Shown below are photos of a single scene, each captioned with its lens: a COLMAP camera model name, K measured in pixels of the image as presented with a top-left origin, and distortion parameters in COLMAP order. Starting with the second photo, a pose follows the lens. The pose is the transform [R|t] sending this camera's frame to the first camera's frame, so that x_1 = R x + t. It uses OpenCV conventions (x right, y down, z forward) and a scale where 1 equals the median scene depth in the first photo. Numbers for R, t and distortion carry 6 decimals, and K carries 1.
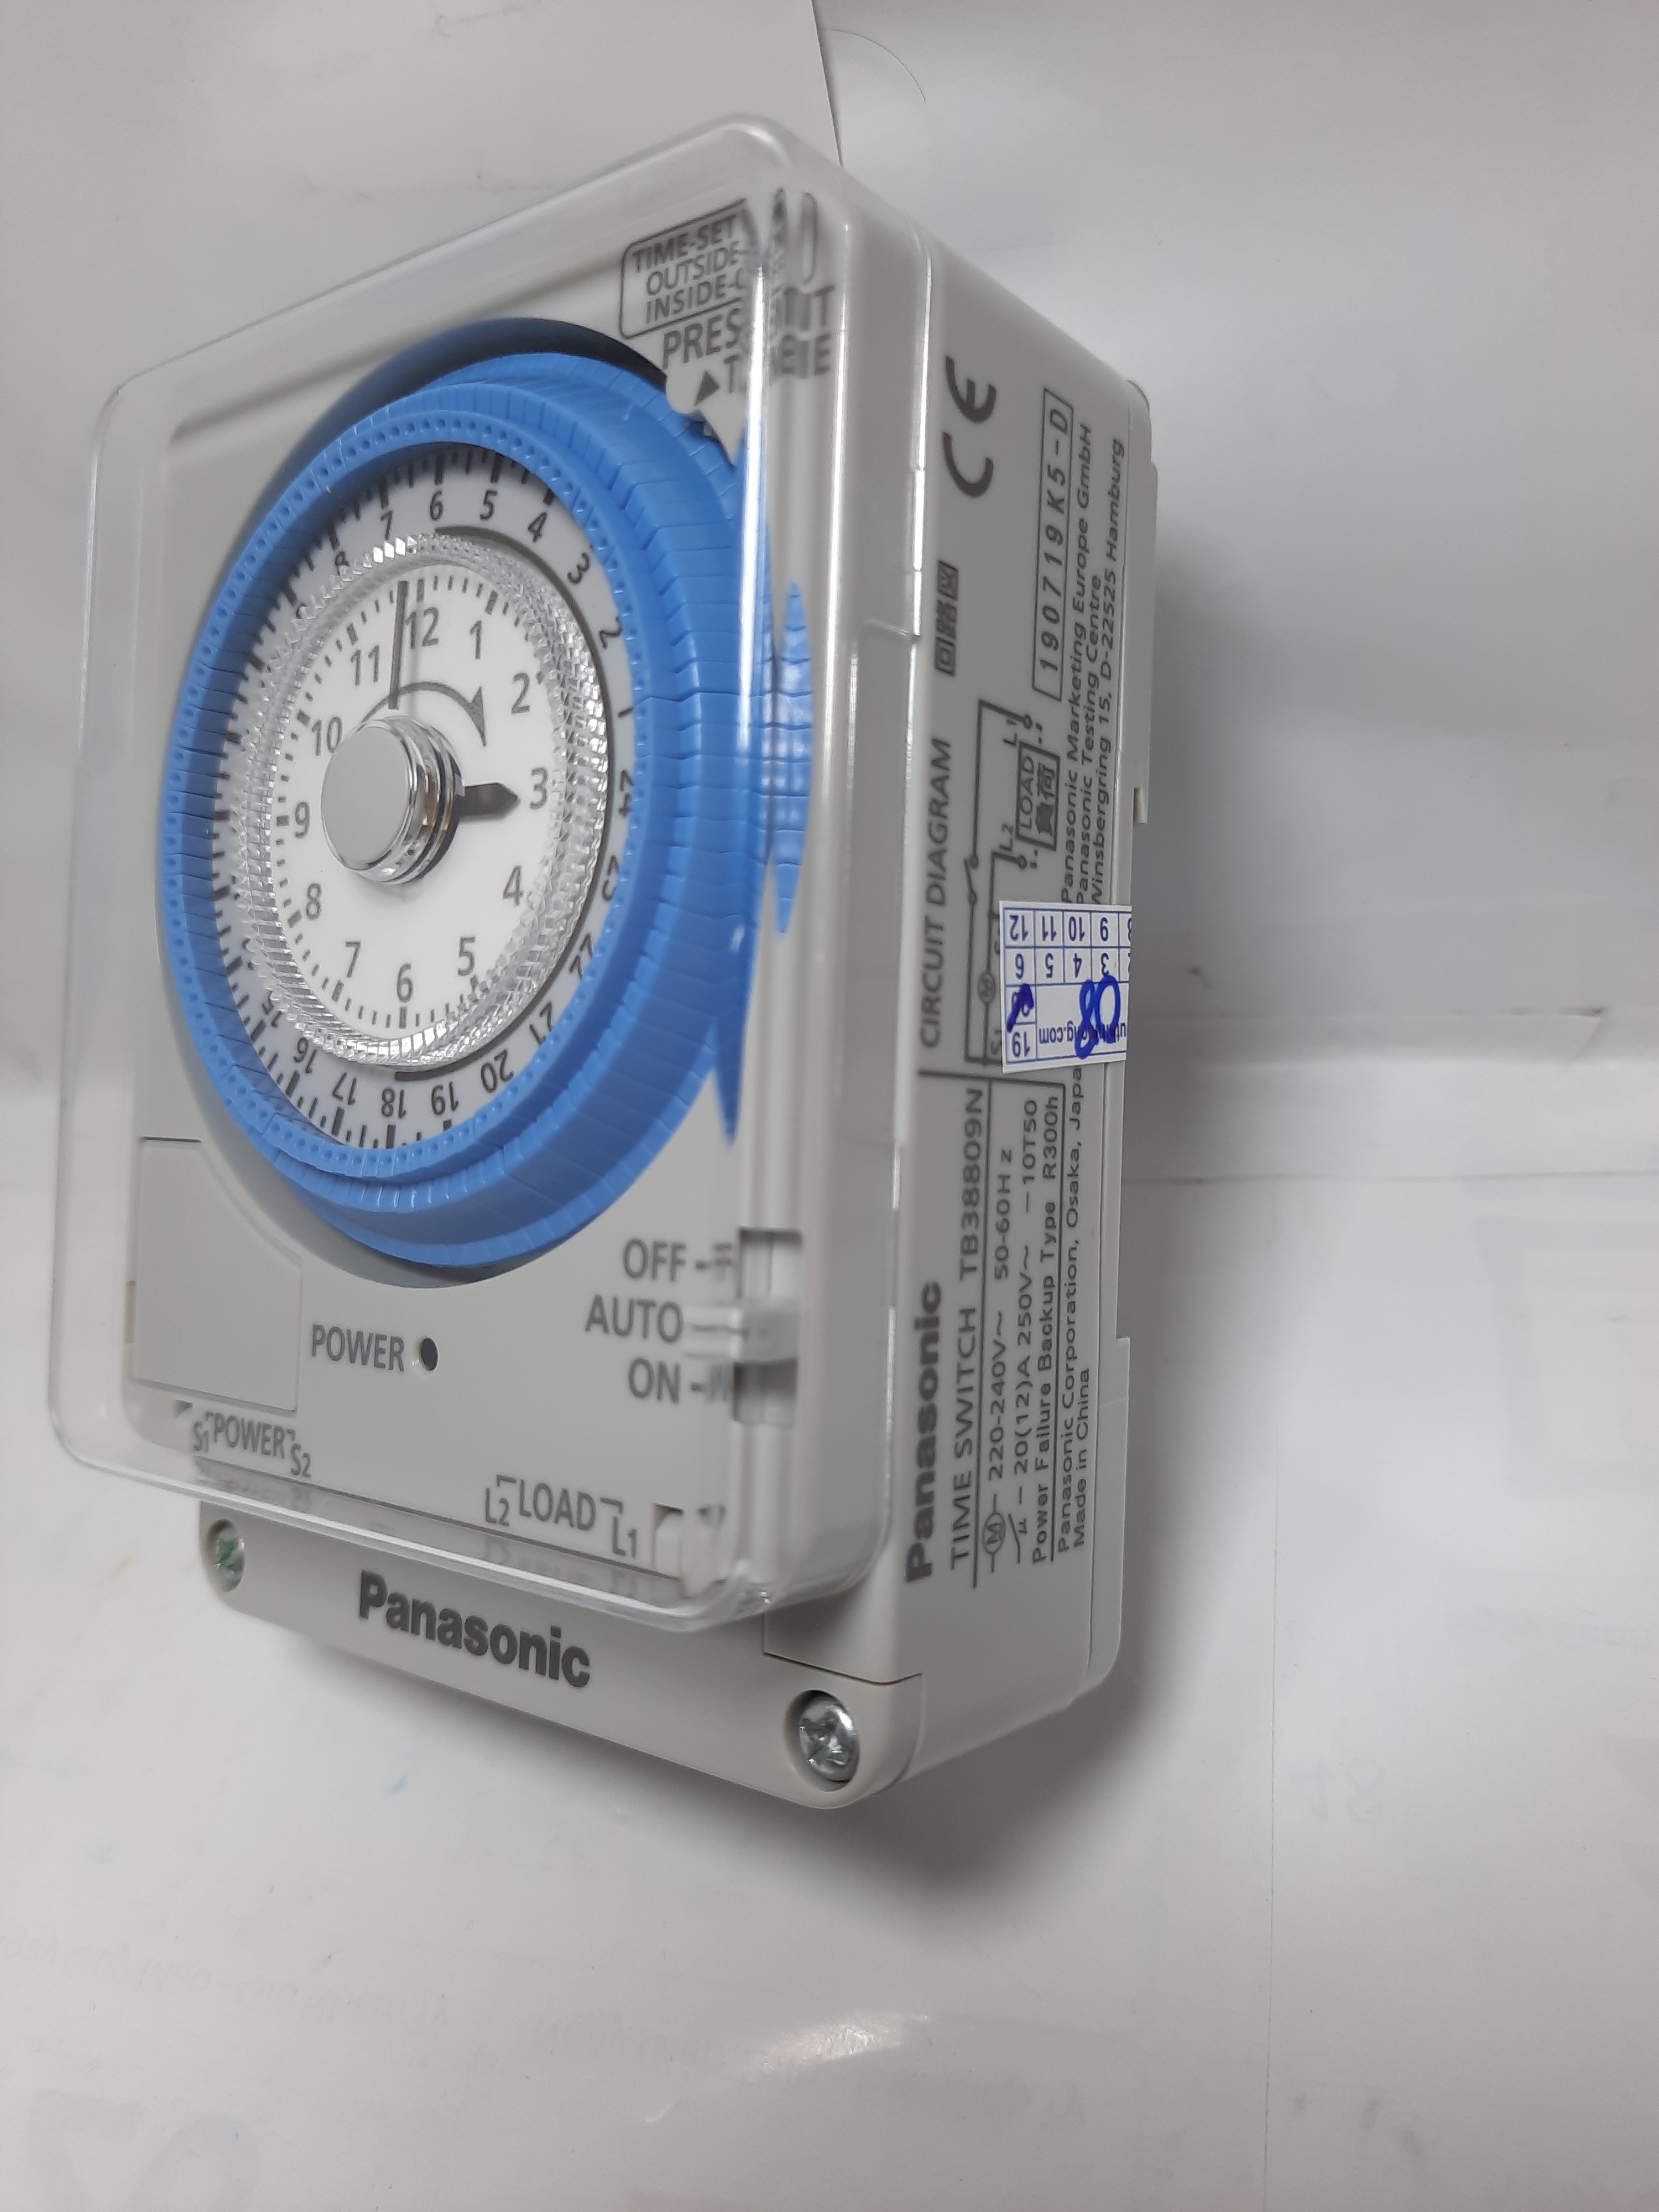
lens RADIAL K [[1713.9, 0, 829.5], [0, 1713.9, 1106.0], [0, 0, 1]] dist [0.030787, -0.002872]
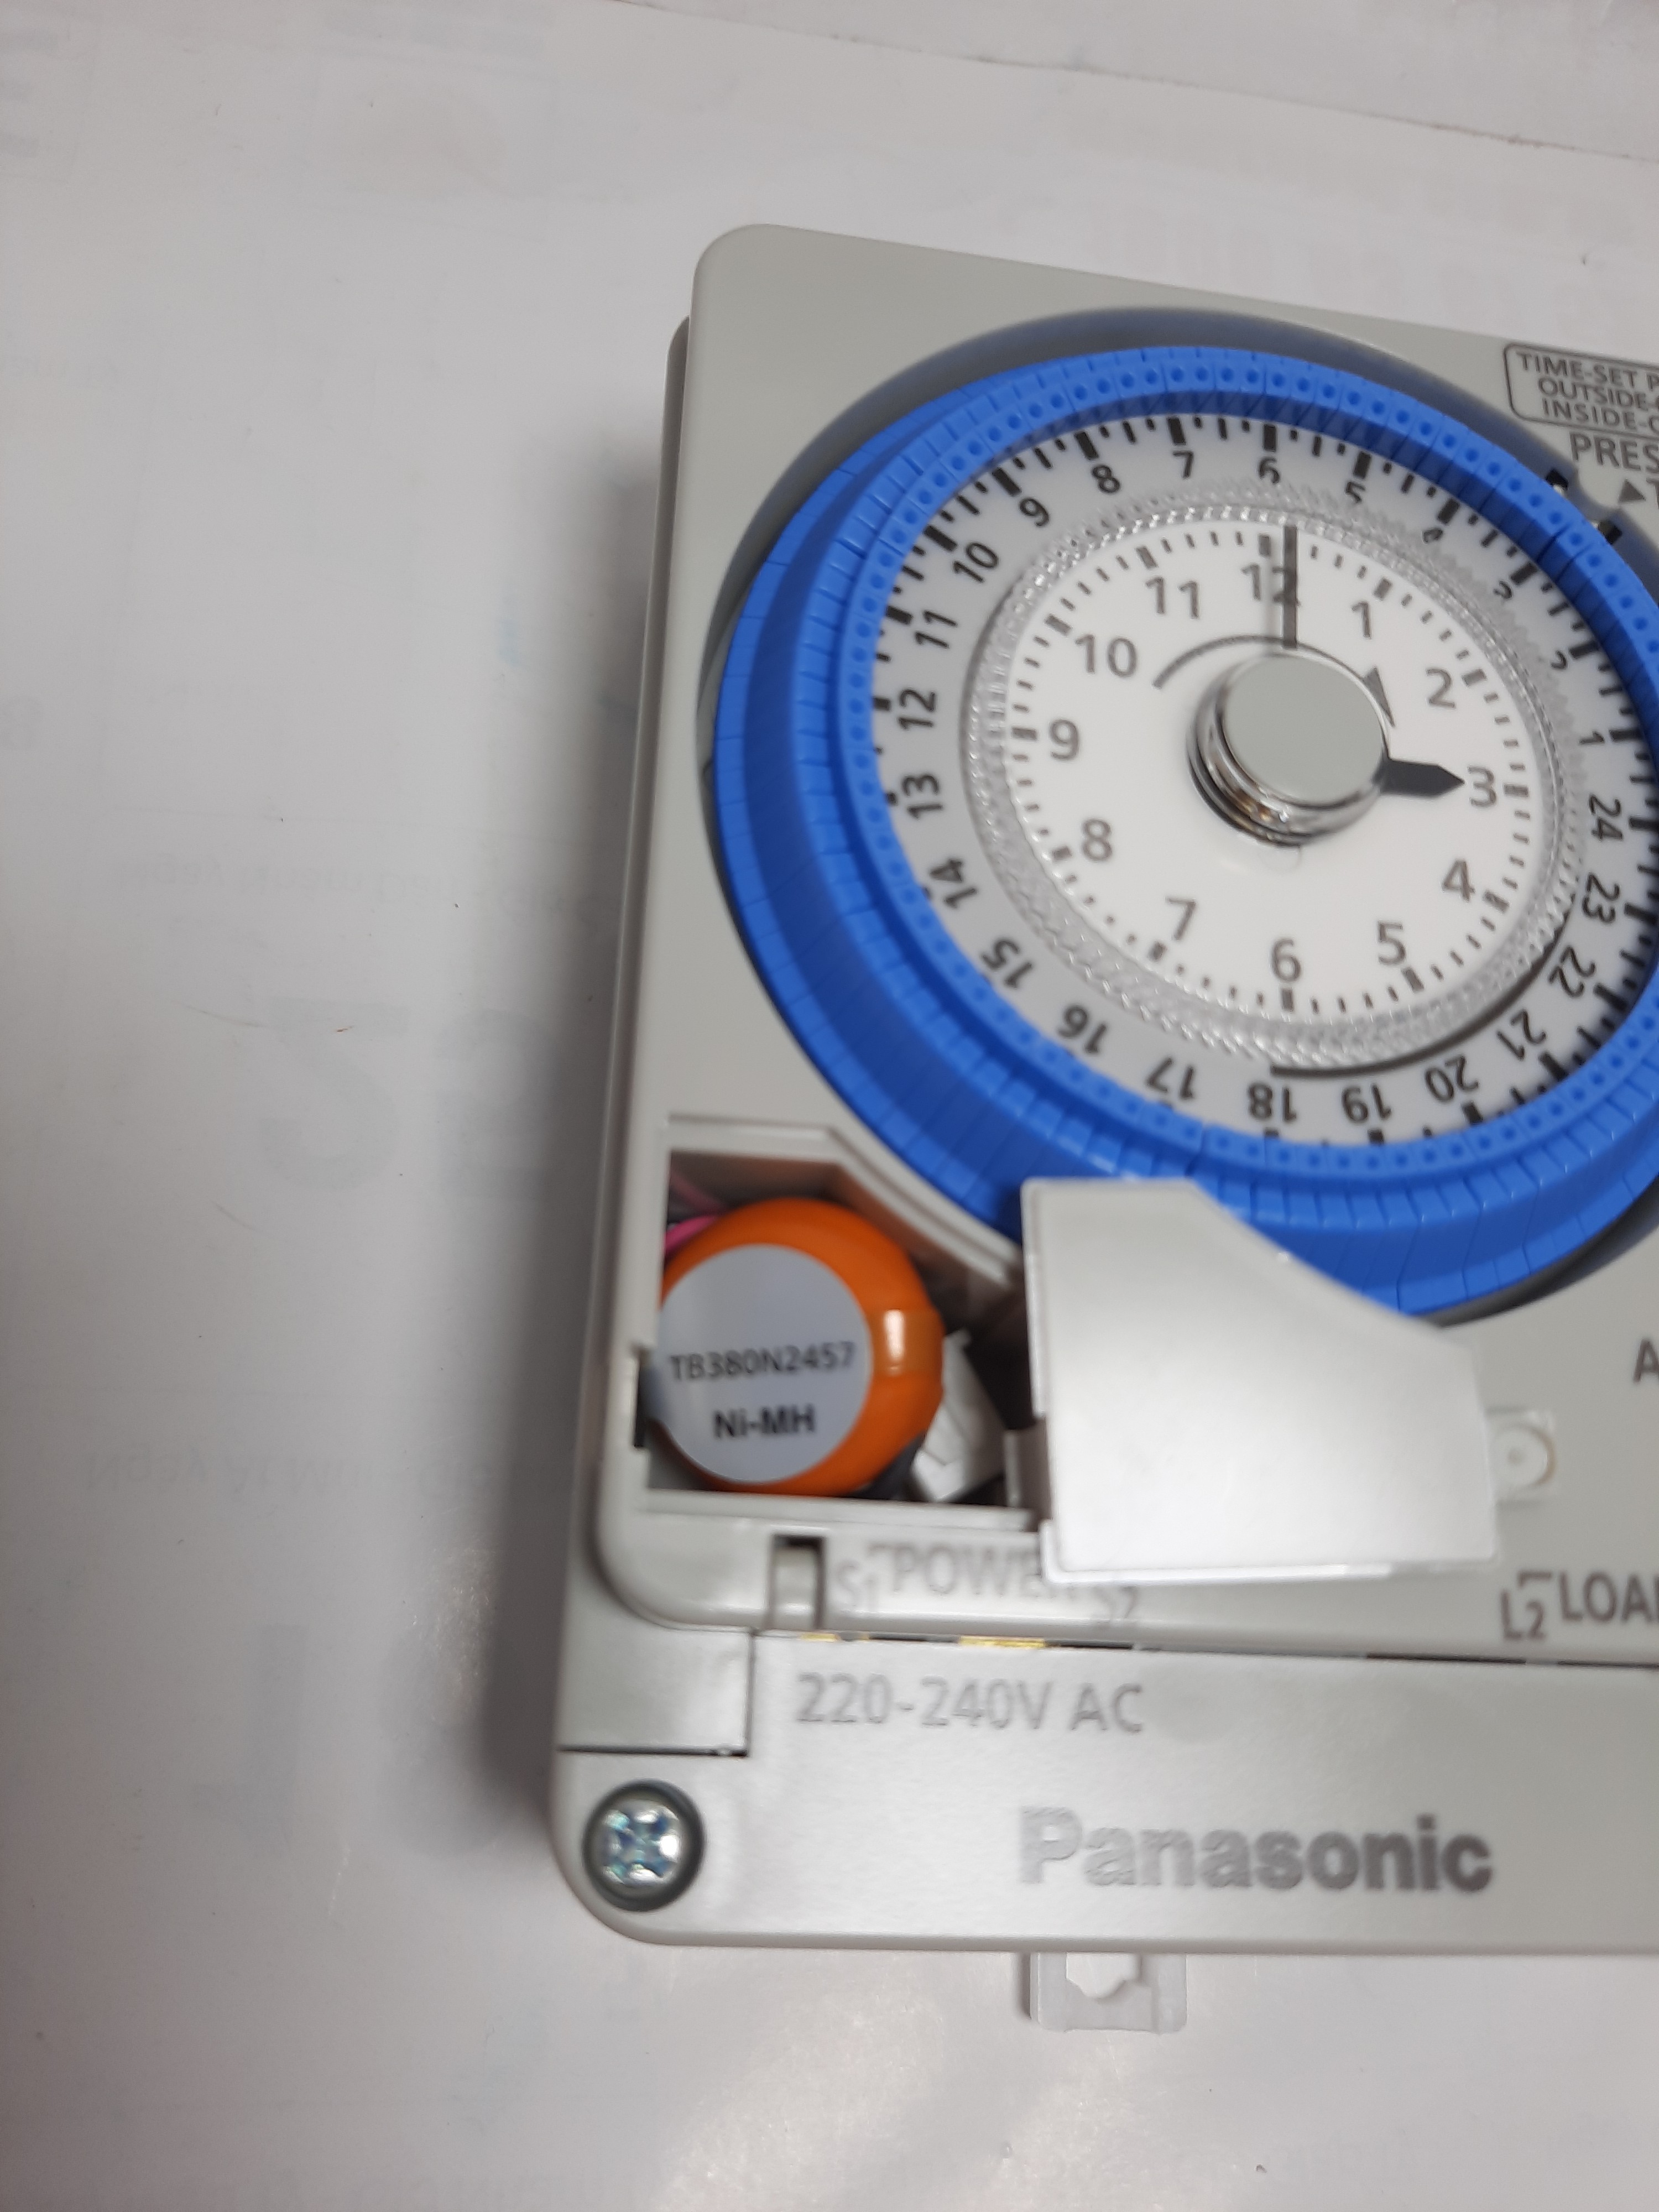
lens RADIAL K [[1787.5, 0, 829.5], [0, 1787.5, 1106.0], [0, 0, 1]] dist [0.002179, -0.002002]
pose [[0.680411, 0.222051, 0.698380, -0.707395], [-0.013640, 0.956661, -0.290883, 0.175984], [-0.732704, 0.188394, 0.653951, 0.460358]]
